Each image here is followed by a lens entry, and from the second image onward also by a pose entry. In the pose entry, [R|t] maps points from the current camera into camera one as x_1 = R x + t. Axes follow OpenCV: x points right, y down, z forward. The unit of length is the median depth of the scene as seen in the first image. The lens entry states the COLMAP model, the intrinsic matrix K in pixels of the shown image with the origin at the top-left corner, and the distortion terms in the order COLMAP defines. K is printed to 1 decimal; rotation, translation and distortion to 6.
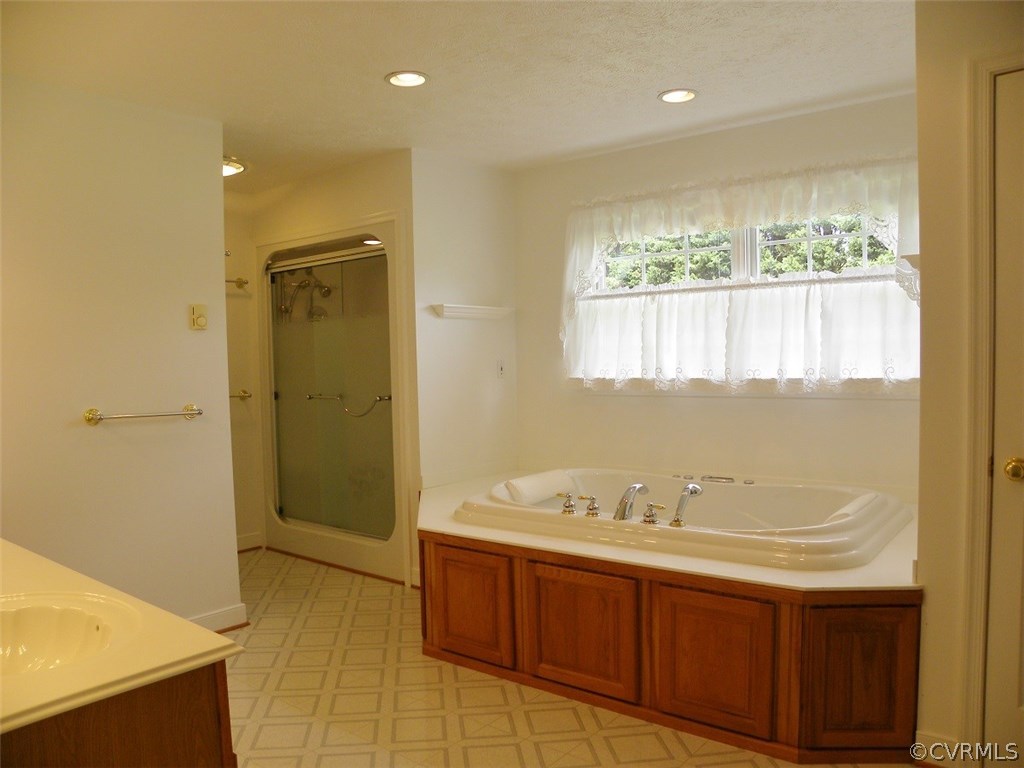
lens RADIAL K [[774.8, 0, 512.1], [0, 774.8, 383.7], [0, 0, 1]] dist [-0.116106, 0.025678]
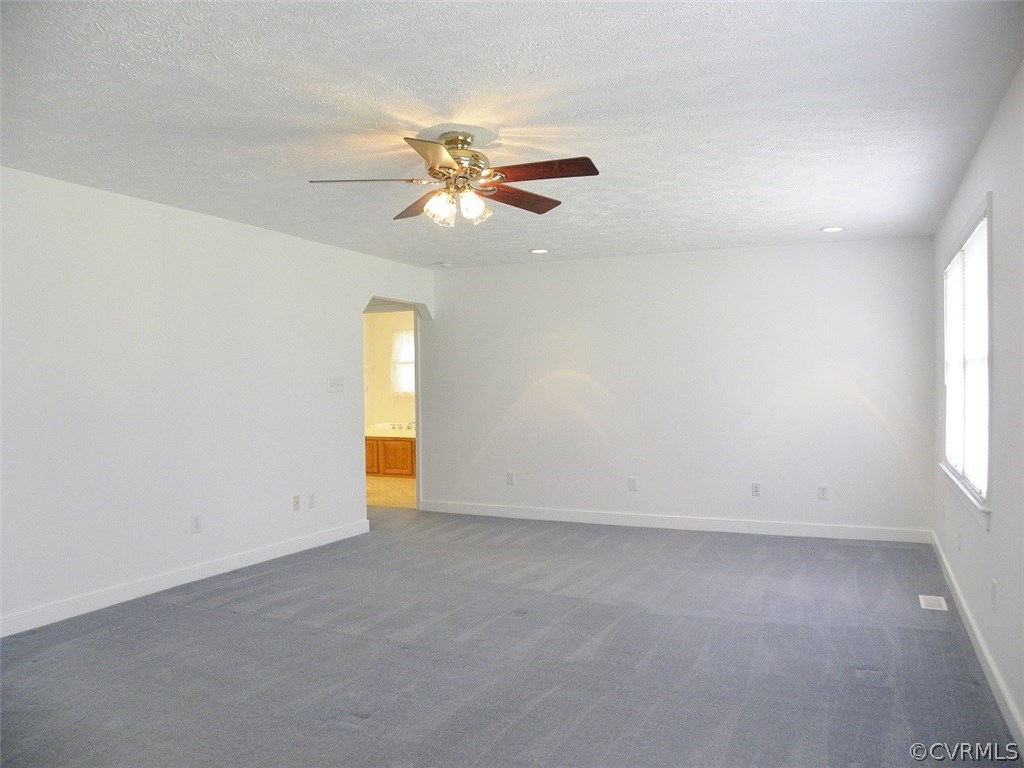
lens RADIAL K [[774.8, 0, 512.7], [0, 774.8, 389.5], [0, 0, 1]] dist [-0.116106, 0.025678]
pose [[0.973256, 0.004106, 0.229687, -0.179985], [0.000207, 0.999824, -0.018749, 0.045865], [-0.229724, 0.018295, 0.973084, -2.212539]]
